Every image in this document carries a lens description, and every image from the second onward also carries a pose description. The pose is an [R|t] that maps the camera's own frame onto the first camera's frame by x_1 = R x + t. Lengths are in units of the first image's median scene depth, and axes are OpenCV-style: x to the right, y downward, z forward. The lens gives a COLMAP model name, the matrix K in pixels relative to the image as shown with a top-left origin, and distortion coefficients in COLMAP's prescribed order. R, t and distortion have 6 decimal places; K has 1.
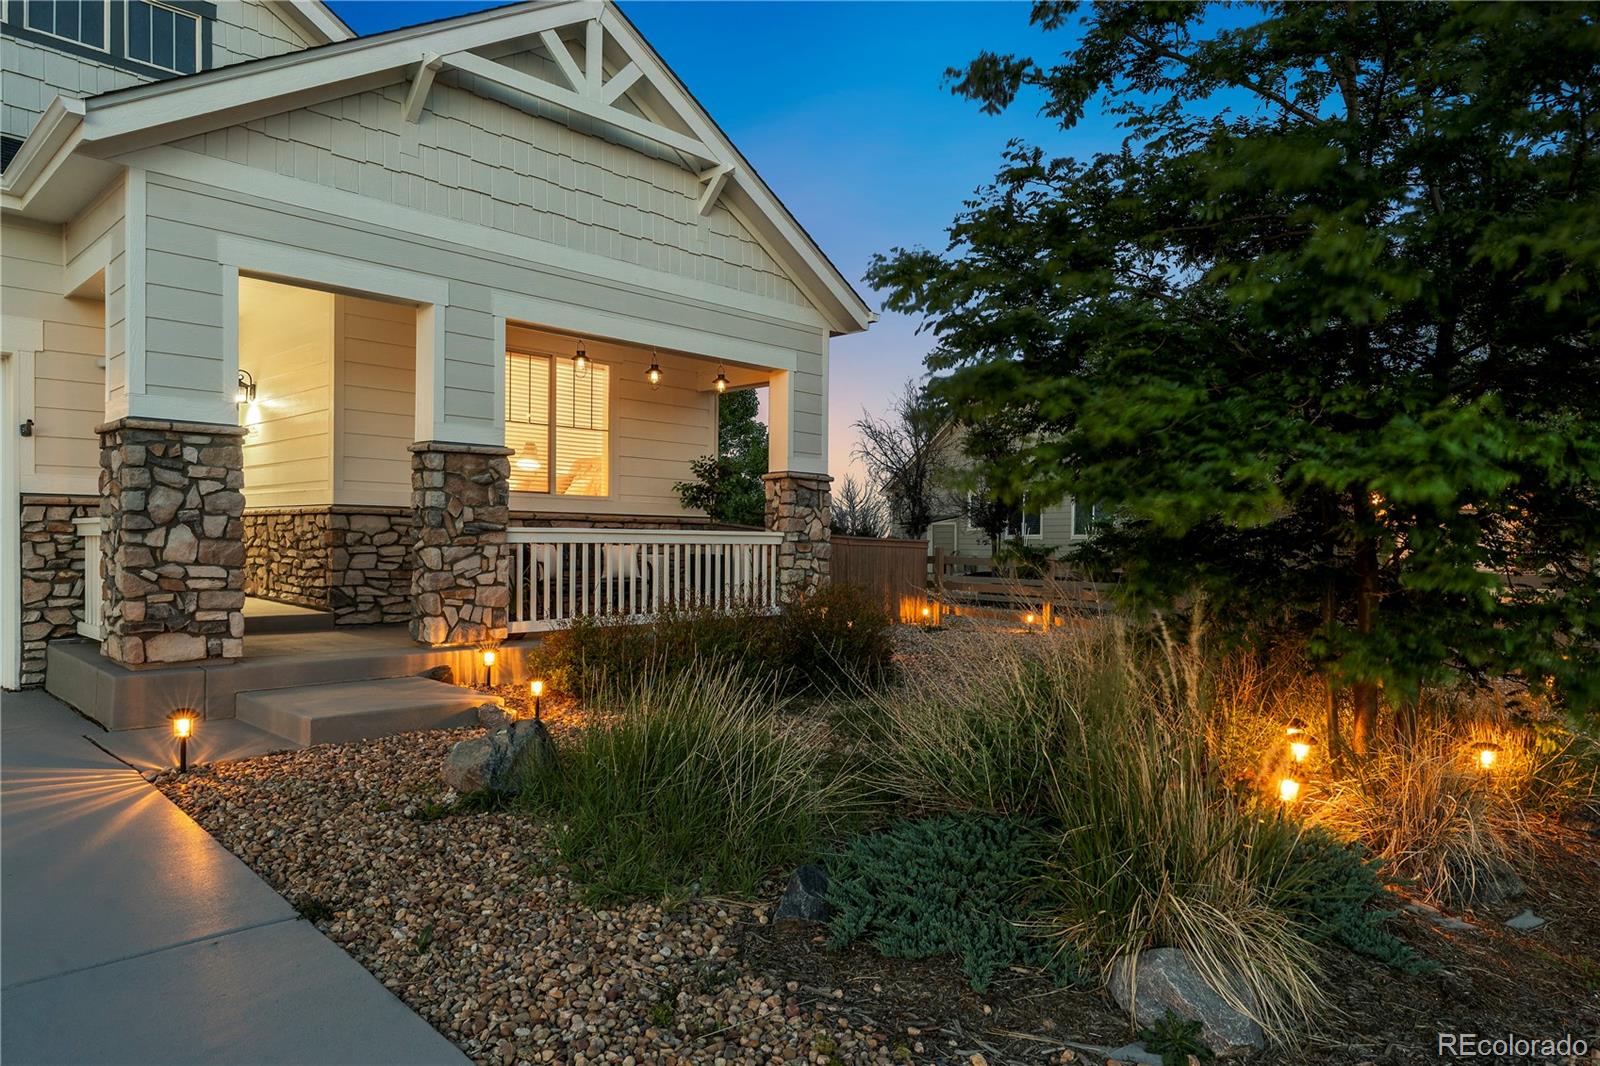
lens RADIAL K [[1050.9, 0, 800.0], [0, 1050.9, 533.0], [0, 0, 1]] dist [-0.007938, -0.000861]
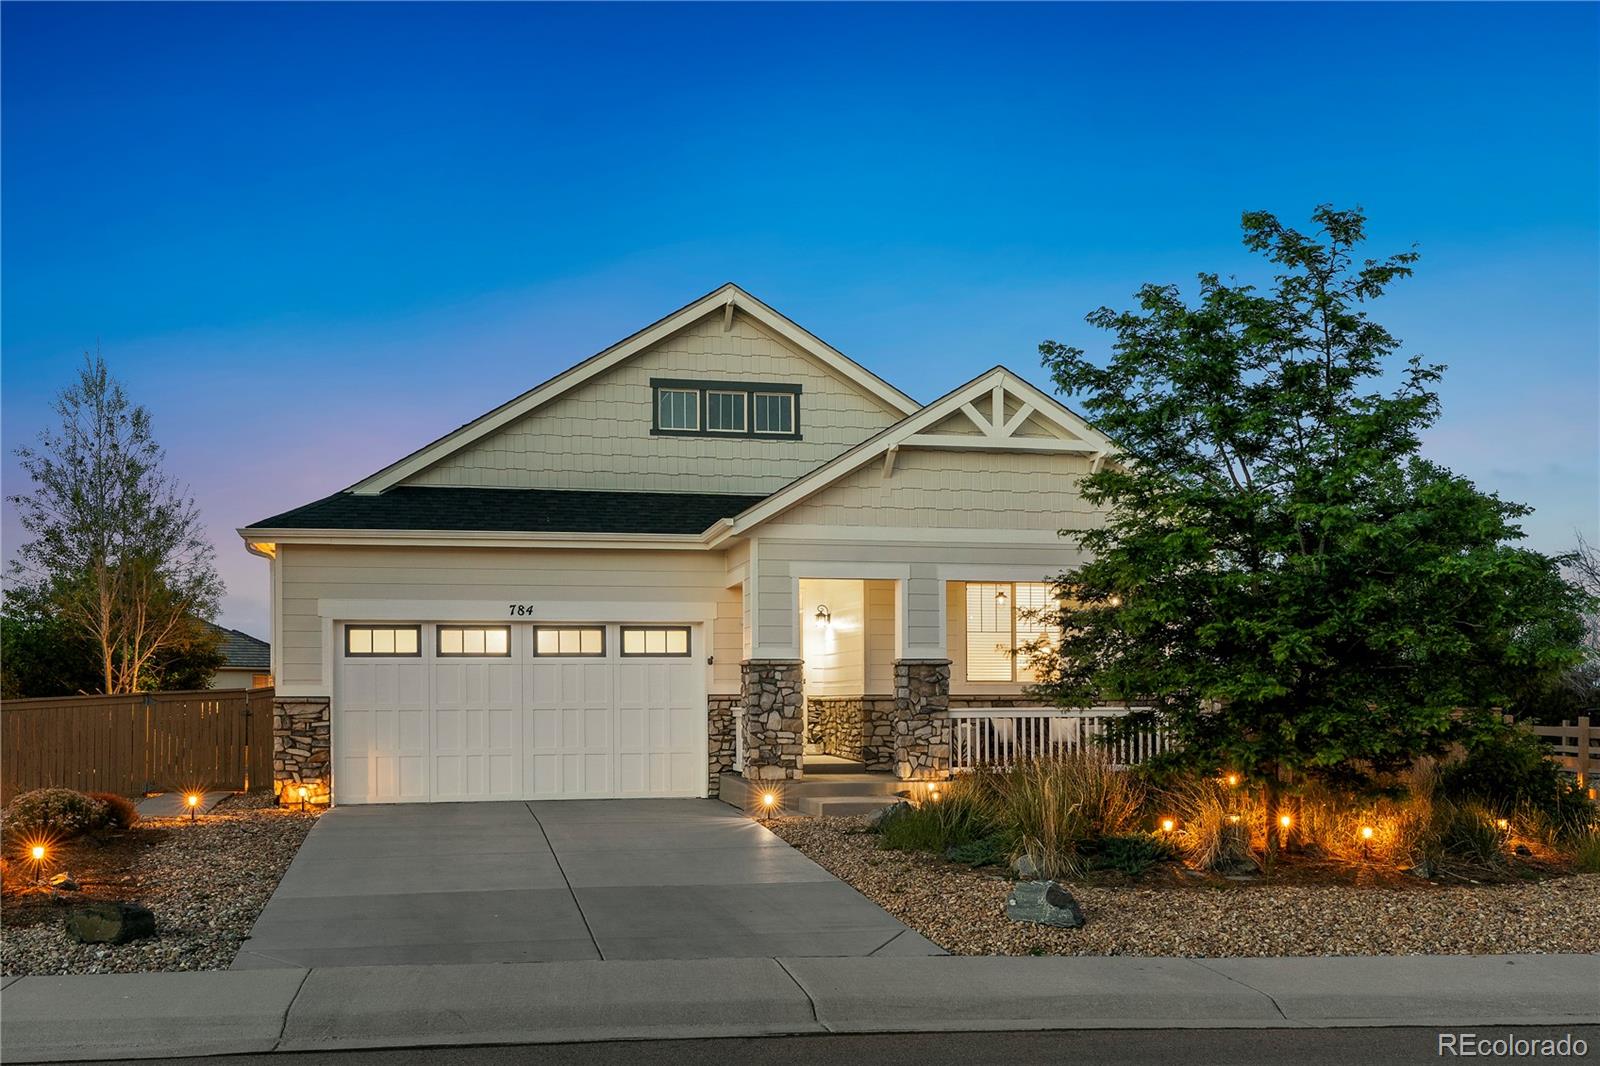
lens RADIAL K [[1158.4, 0, 800.0], [0, 1158.4, 533.0], [0, 0, 1]] dist [-0.000907, -0.000139]
pose [[0.851323, -0.092696, -0.516388, 0.517283], [0.016414, 0.988492, -0.150382, -0.008808], [0.524385, 0.119547, 0.843047, -0.729649]]
